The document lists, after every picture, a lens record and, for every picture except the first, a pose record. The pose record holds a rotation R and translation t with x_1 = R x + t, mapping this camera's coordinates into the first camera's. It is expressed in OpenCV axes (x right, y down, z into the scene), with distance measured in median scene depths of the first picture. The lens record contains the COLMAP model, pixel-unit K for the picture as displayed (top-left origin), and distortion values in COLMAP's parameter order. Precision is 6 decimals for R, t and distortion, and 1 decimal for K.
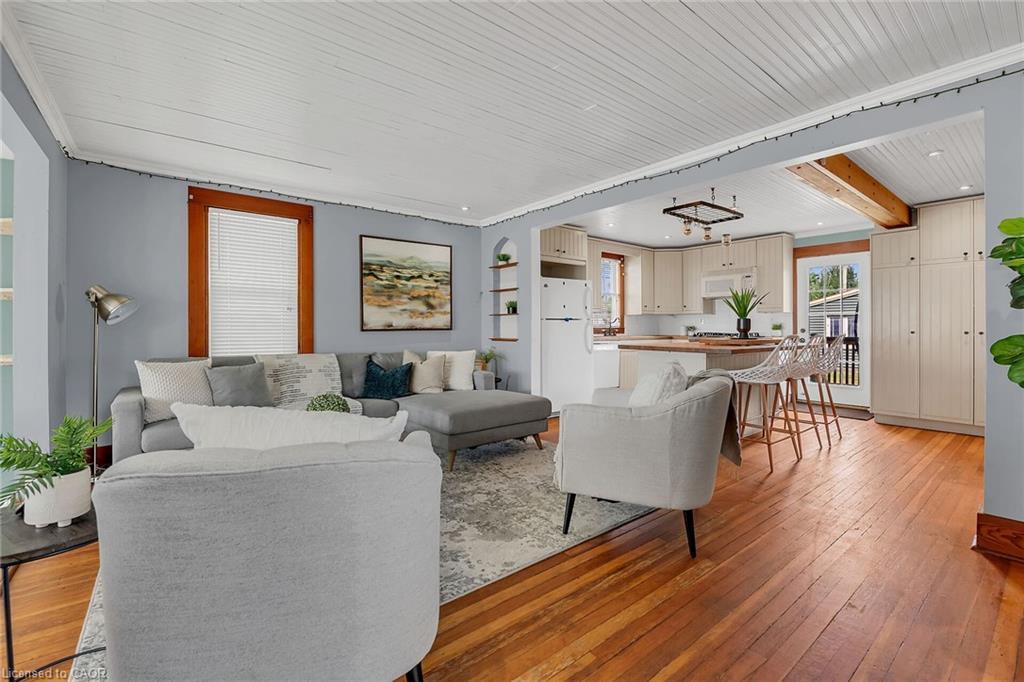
lens RADIAL K [[345.0, 0, 509.7], [0, 345.0, 326.5], [0, 0, 1]] dist [-0.007142, -0.000115]
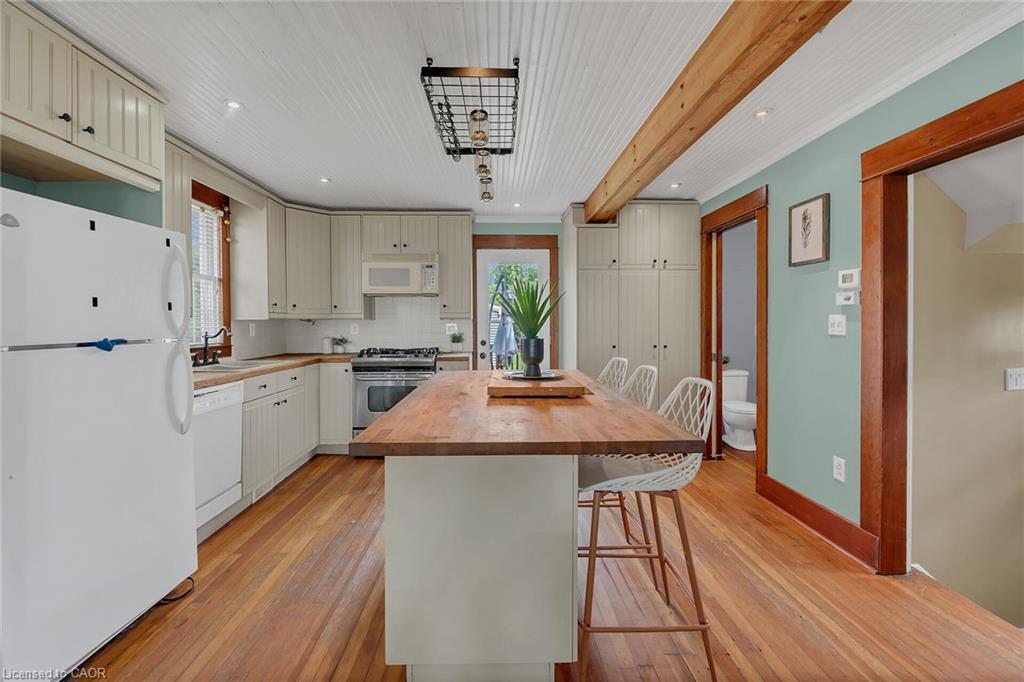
lens RADIAL K [[422.1, 0, 440.0], [0, 422.1, 326.4], [0, 0, 1]] dist [-0.000993, -0.000131]
pose [[0.632622, -0.010755, 0.774386, 0.053381], [0.009797, 0.999935, 0.005885, -0.030526], [-0.774399, 0.003864, 0.632686, 0.453347]]
